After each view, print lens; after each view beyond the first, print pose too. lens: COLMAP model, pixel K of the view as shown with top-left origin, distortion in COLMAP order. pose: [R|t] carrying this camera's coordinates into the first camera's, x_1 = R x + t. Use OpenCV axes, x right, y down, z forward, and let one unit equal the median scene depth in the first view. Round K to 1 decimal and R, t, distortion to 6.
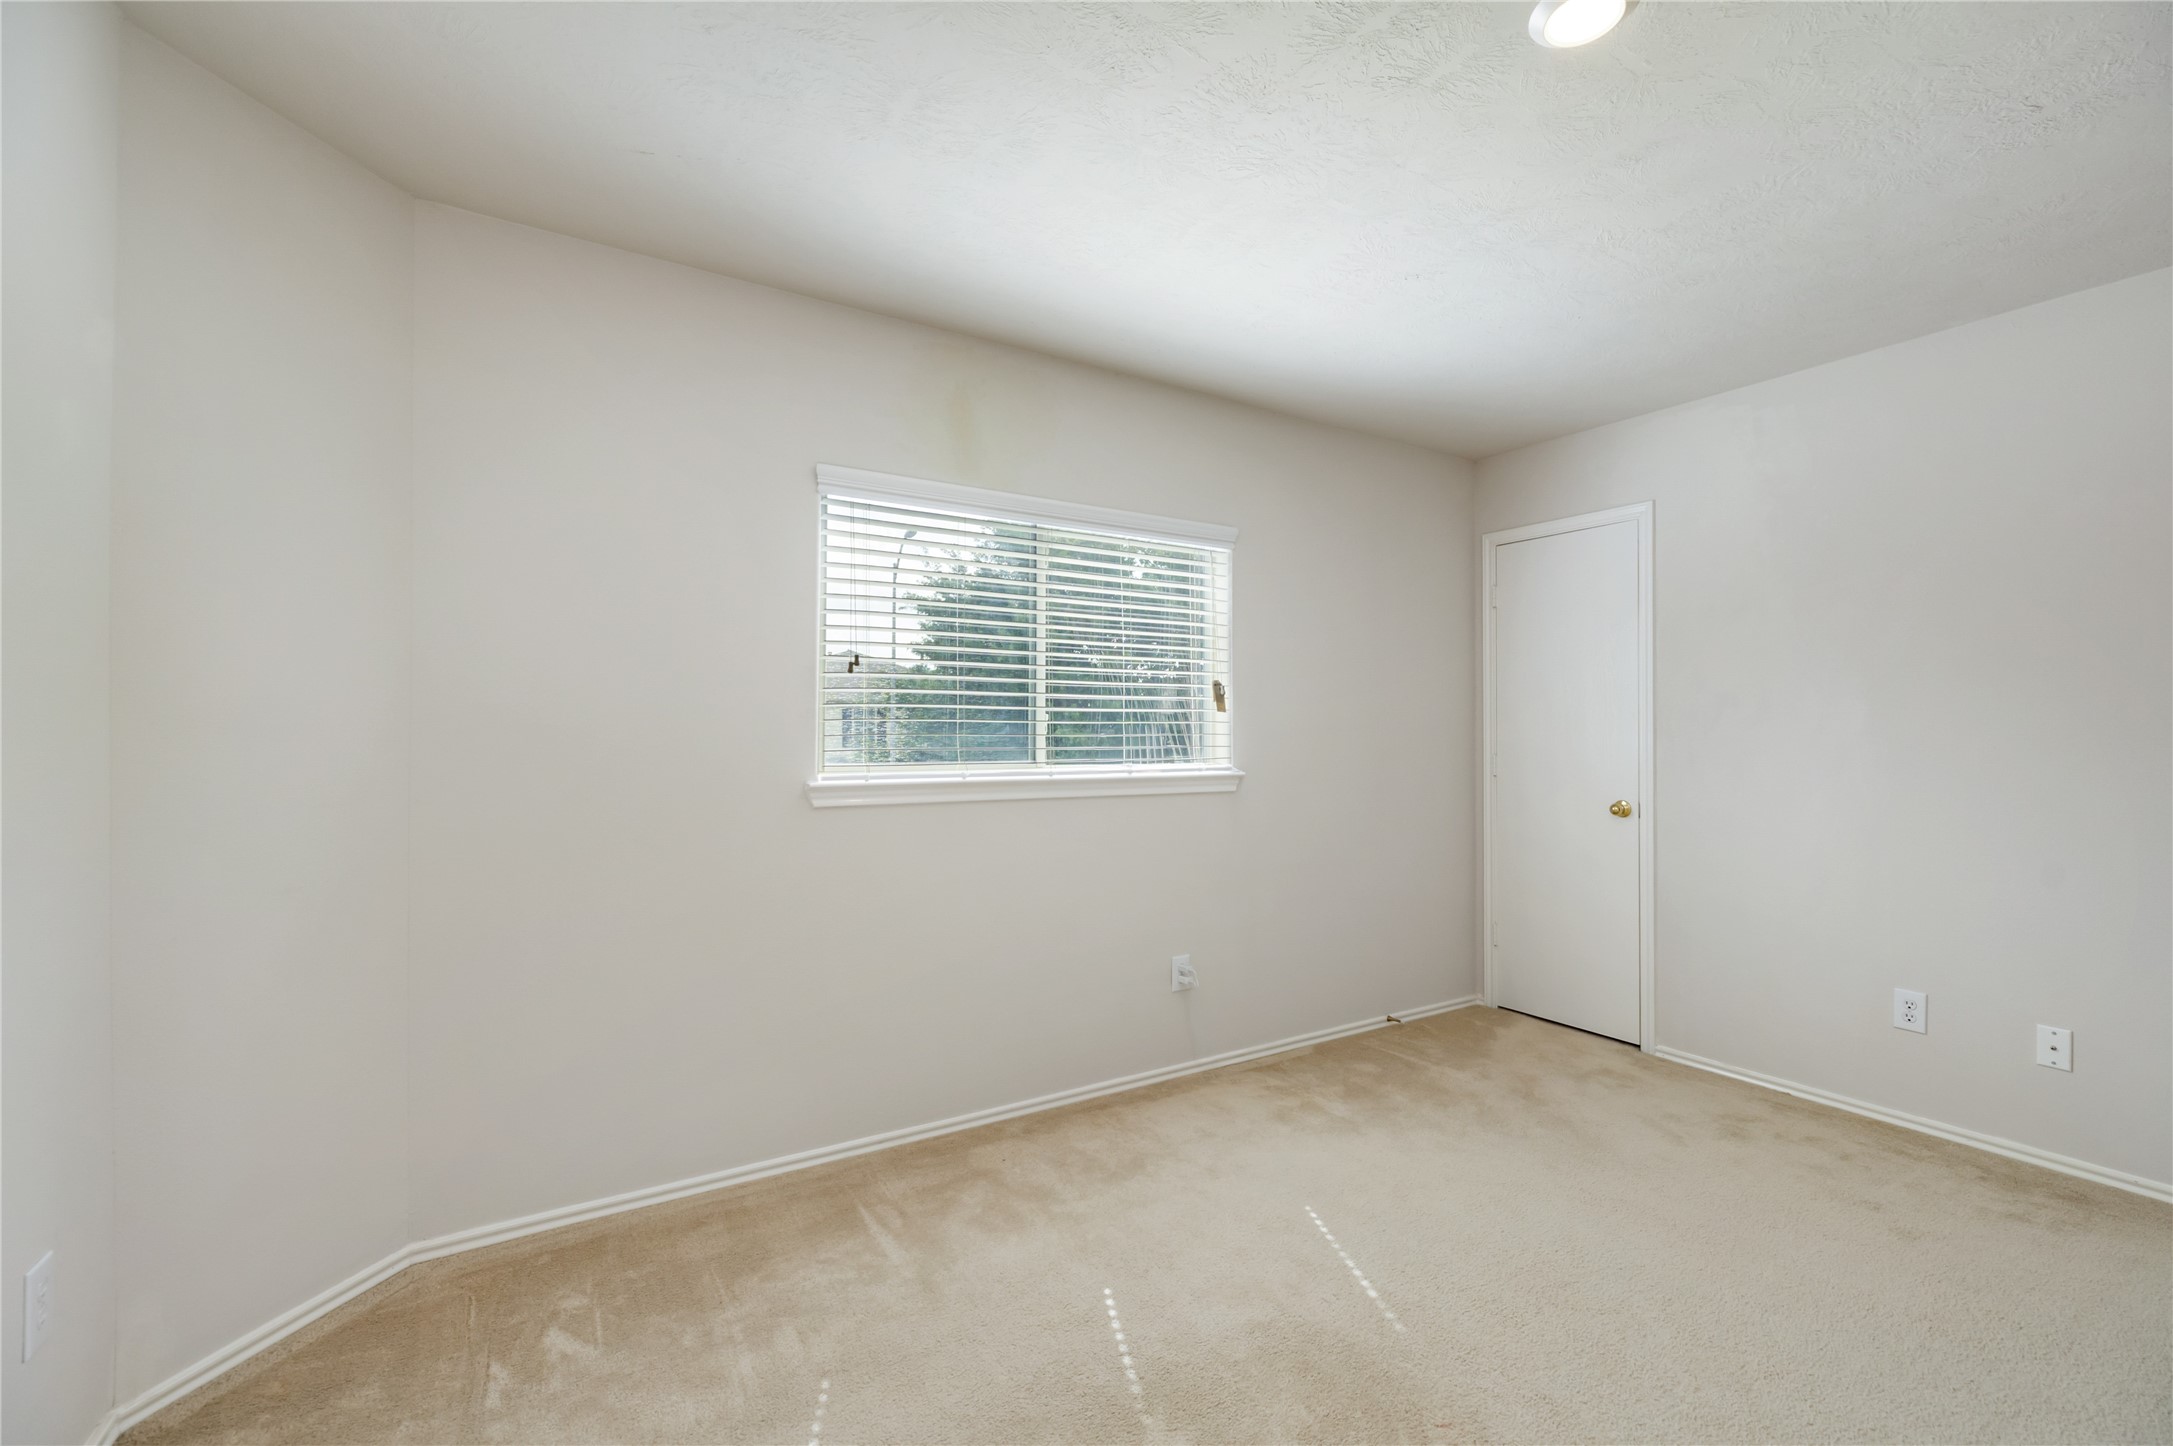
lens RADIAL K [[940.1, 0, 1085.0], [0, 940.1, 723.1], [0, 0, 1]] dist [0.004288, -0.000312]
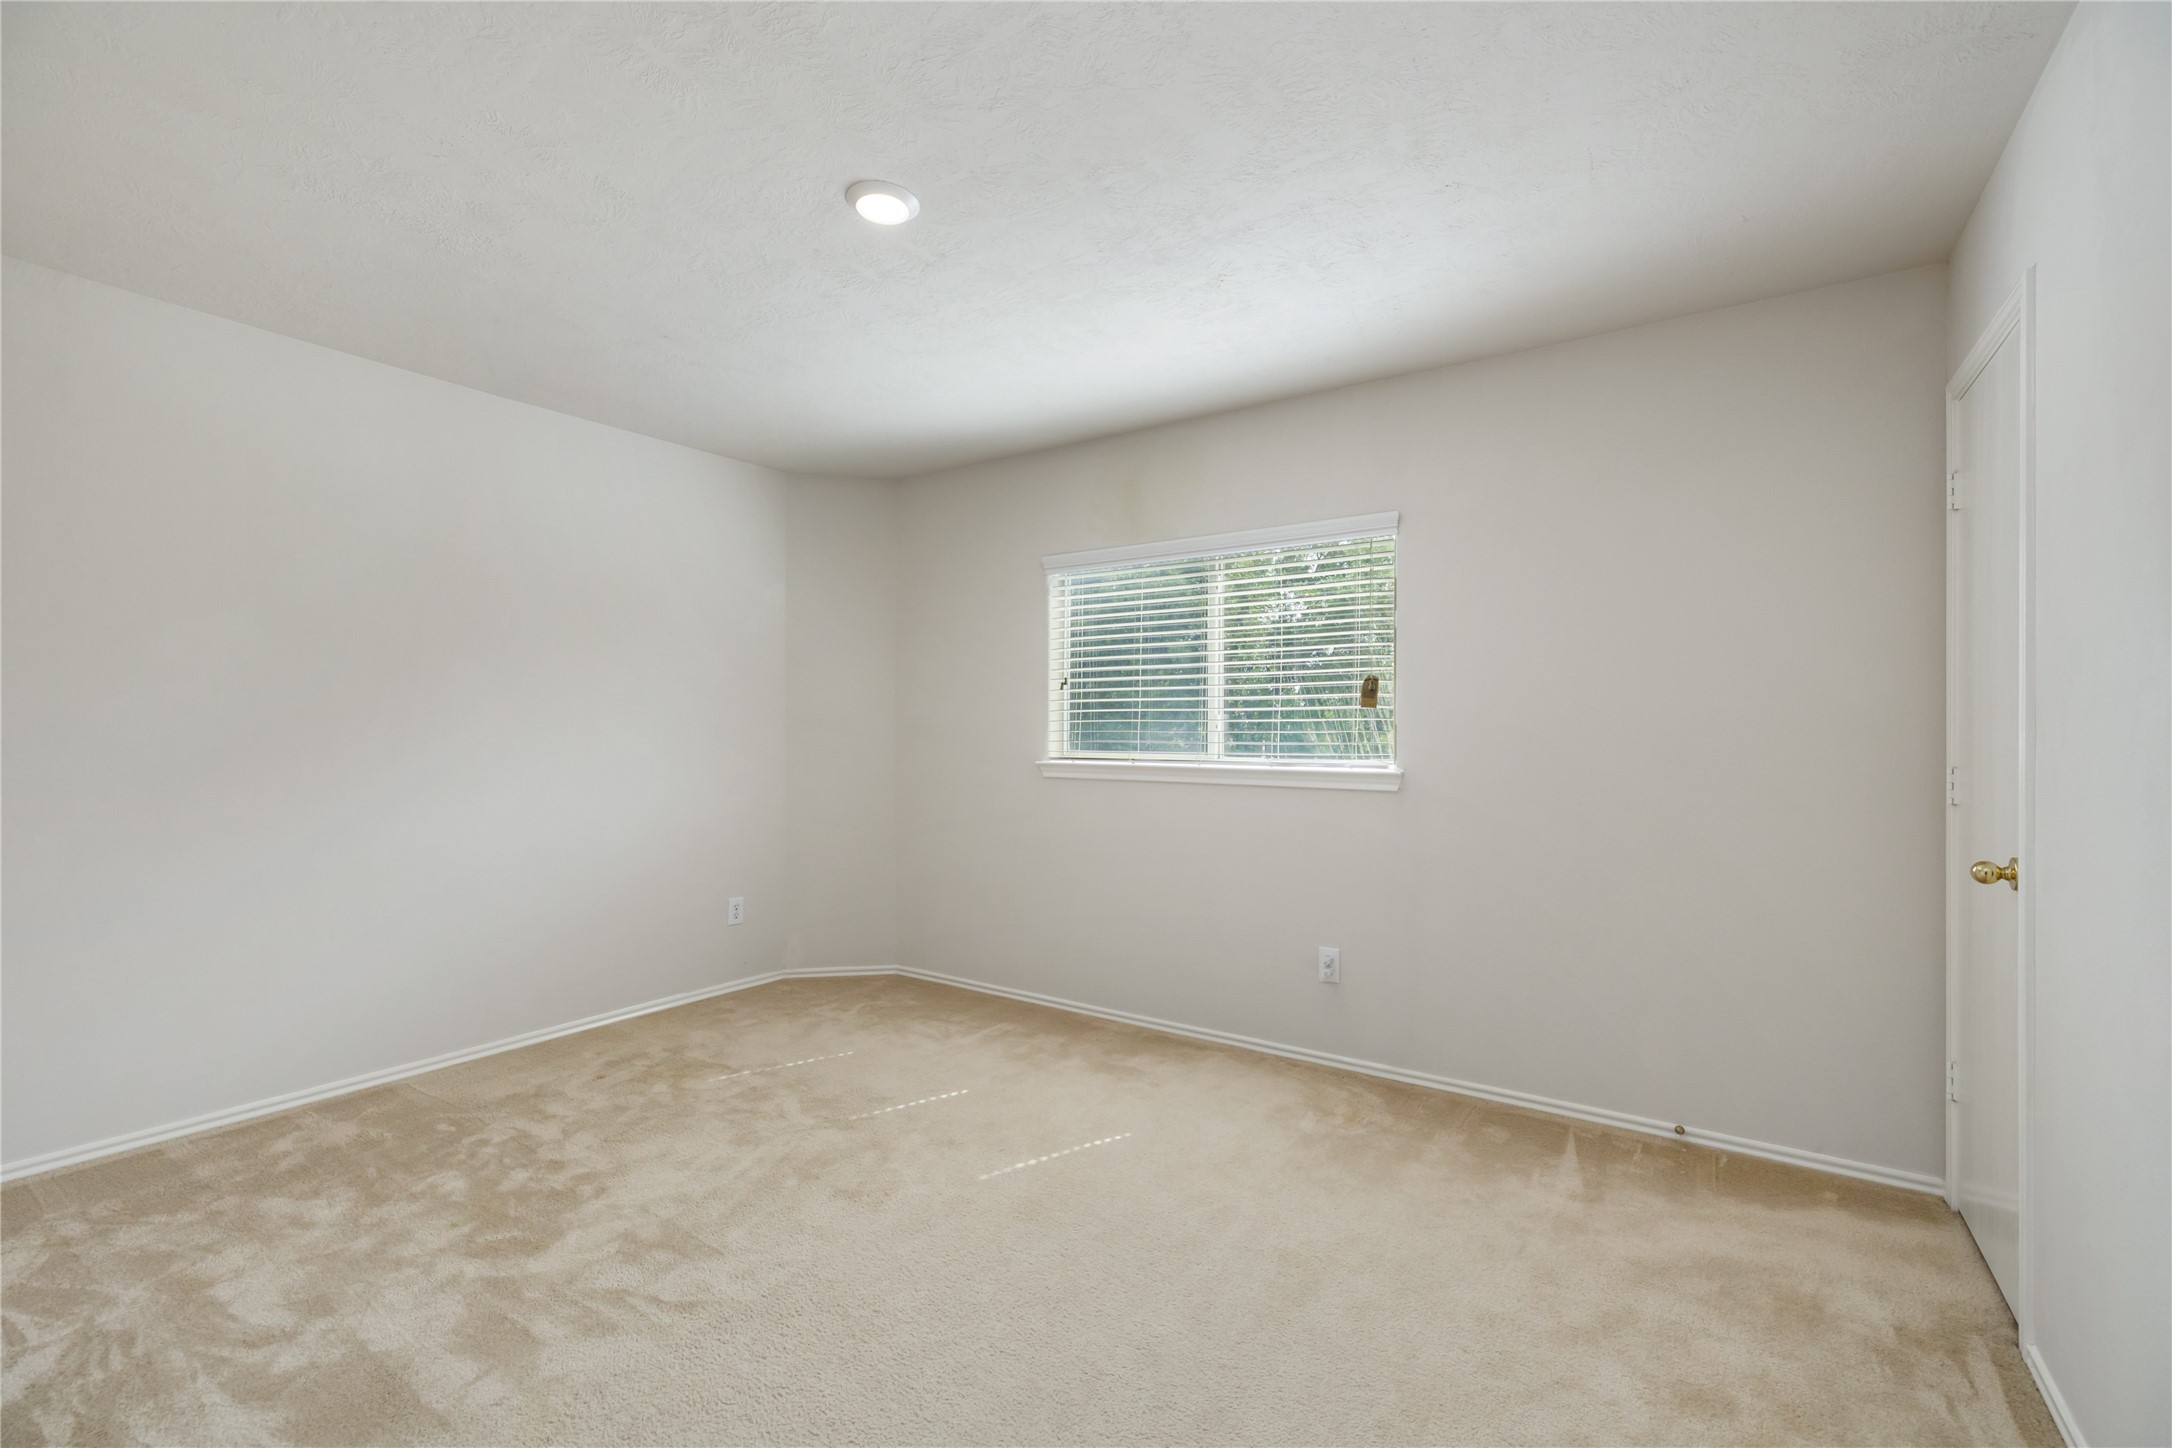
lens RADIAL K [[939.7, 0, 1081.7], [0, 939.7, 728.0], [0, 0, 1]] dist [0.004288, -0.000312]
pose [[0.393352, -0.006946, -0.919362, 0.965277], [0.004901, 0.999973, -0.005458, 0.013646], [0.919375, -0.002358, 0.393375, 0.364769]]
